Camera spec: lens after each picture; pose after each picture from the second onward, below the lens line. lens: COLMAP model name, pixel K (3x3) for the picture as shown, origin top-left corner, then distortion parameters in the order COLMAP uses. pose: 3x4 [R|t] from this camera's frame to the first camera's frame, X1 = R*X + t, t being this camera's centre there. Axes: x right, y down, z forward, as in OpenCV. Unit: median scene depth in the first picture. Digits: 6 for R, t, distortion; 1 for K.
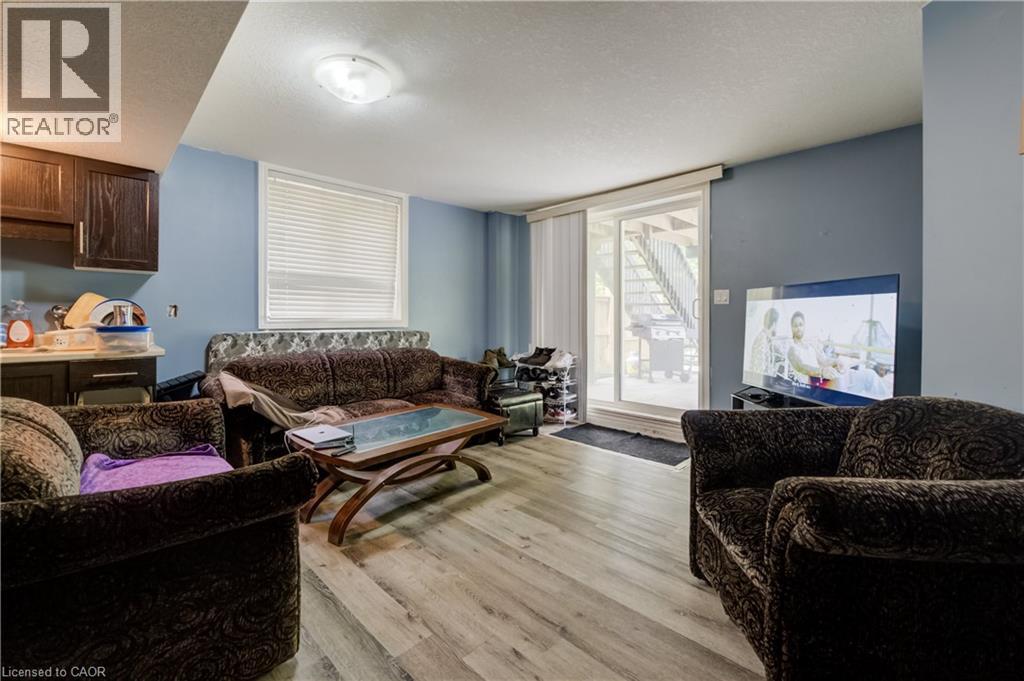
lens RADIAL K [[421.4, 0, 522.7], [0, 421.4, 315.4], [0, 0, 1]] dist [0.000778, -0.000019]
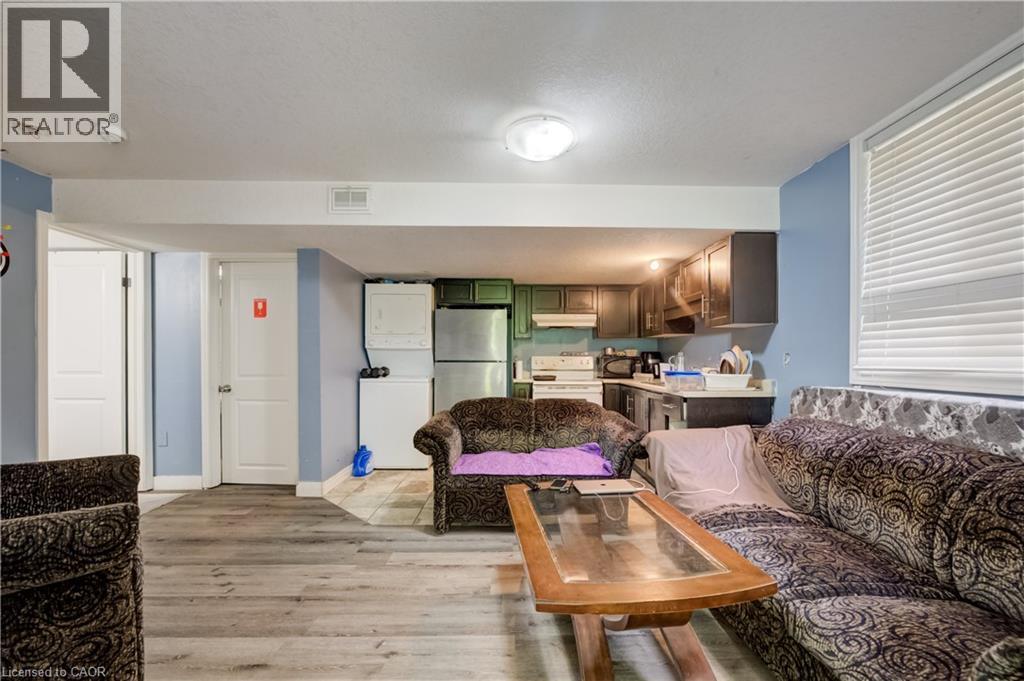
lens RADIAL K [[421.4, 0, 515.8], [0, 421.4, 361.0], [0, 0, 1]] dist [0.000778, -0.000019]
pose [[-0.709874, 0.000102, -0.704329, 0.238825], [0.002575, 0.999994, -0.002451, -0.004391], [0.704324, -0.003554, -0.709869, 1.057790]]
